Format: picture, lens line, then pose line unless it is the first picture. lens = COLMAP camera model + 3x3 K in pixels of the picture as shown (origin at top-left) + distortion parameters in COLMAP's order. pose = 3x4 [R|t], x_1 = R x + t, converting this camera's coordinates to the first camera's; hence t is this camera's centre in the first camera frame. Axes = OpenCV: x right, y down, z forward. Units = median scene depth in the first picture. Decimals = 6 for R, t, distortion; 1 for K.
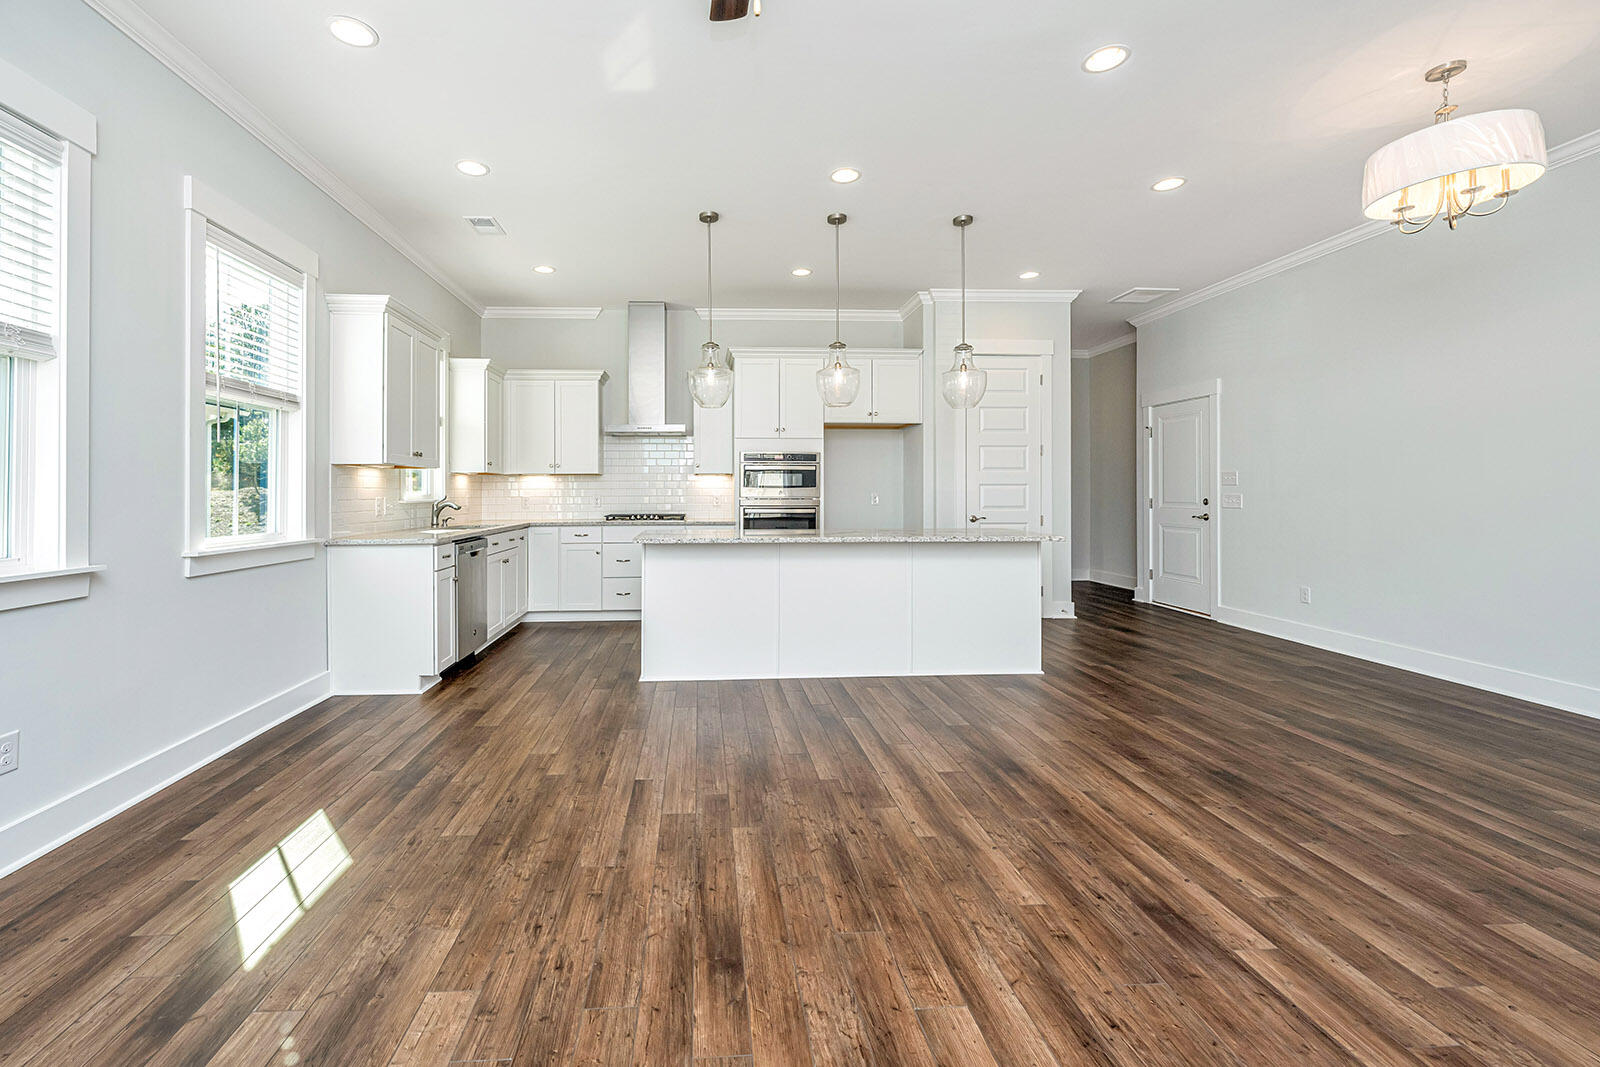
lens RADIAL K [[789.6, 0, 764.6], [0, 789.6, 487.0], [0, 0, 1]] dist [-0.001200, -0.000010]
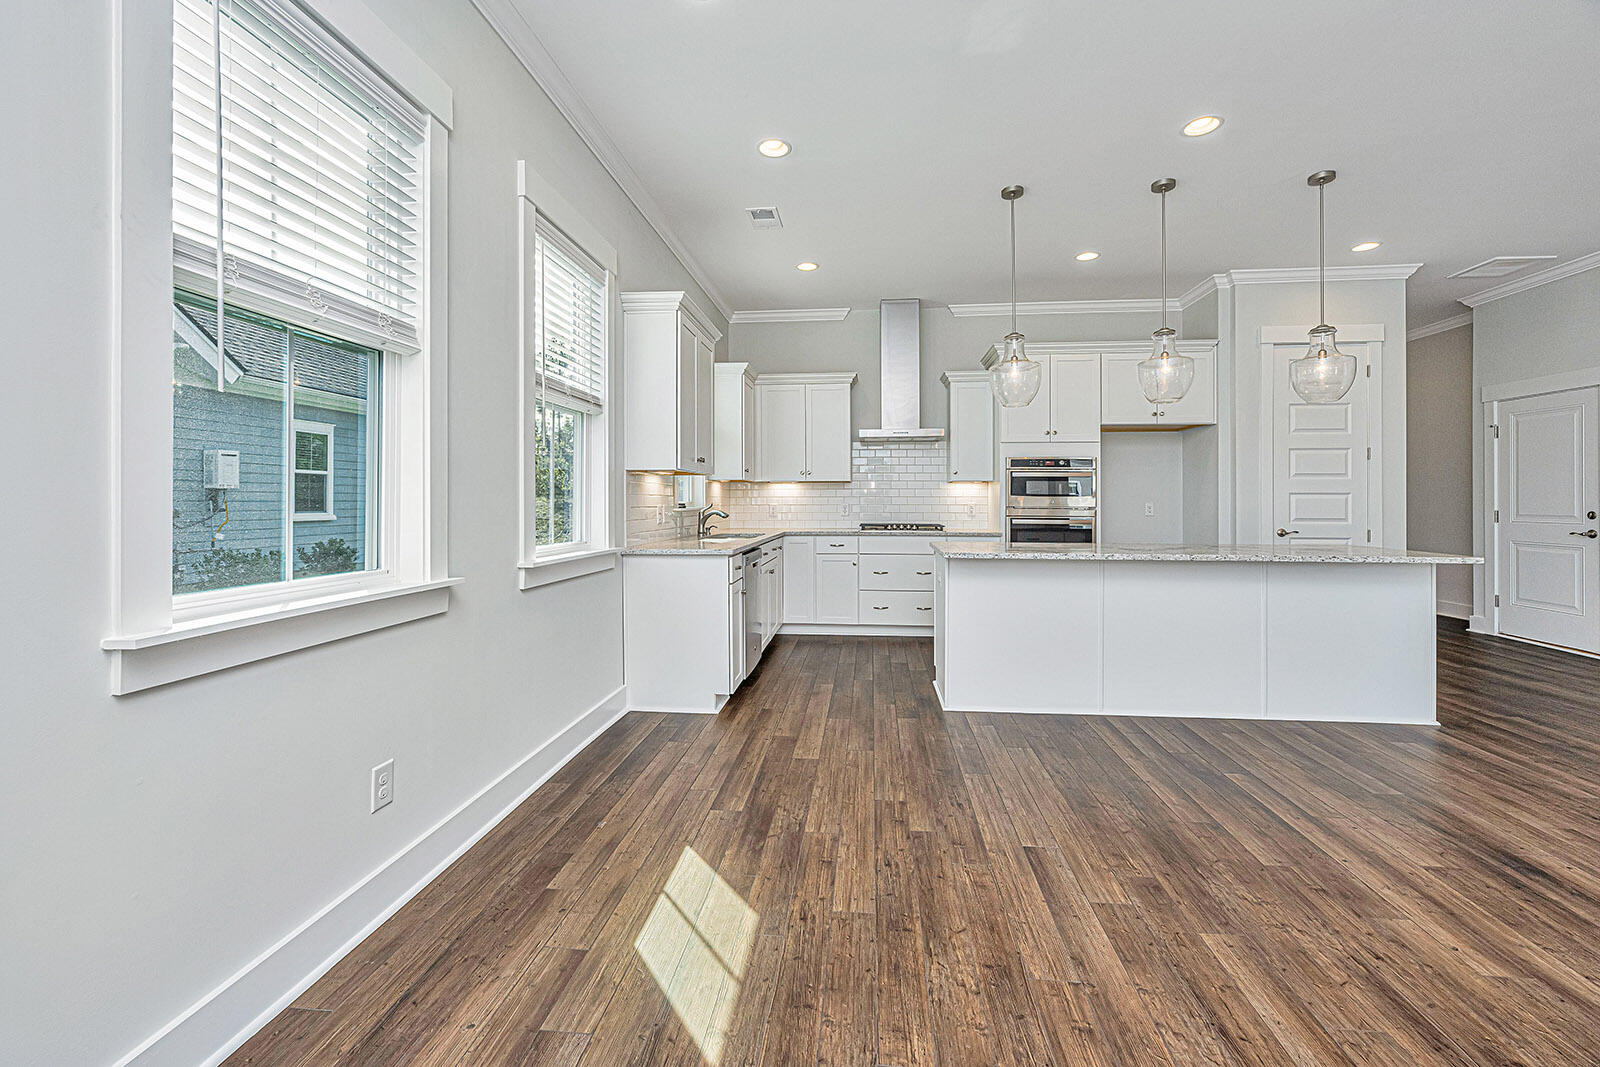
lens RADIAL K [[754.2, 0, 778.9], [0, 754.2, 502.3], [0, 0, 1]] dist [0.000196, -0.000118]
pose [[0.984594, 0.004516, -0.174797, -0.191945], [-0.002907, 0.999951, 0.009460, 0.000734], [0.174831, -0.008806, 0.984559, 0.119677]]
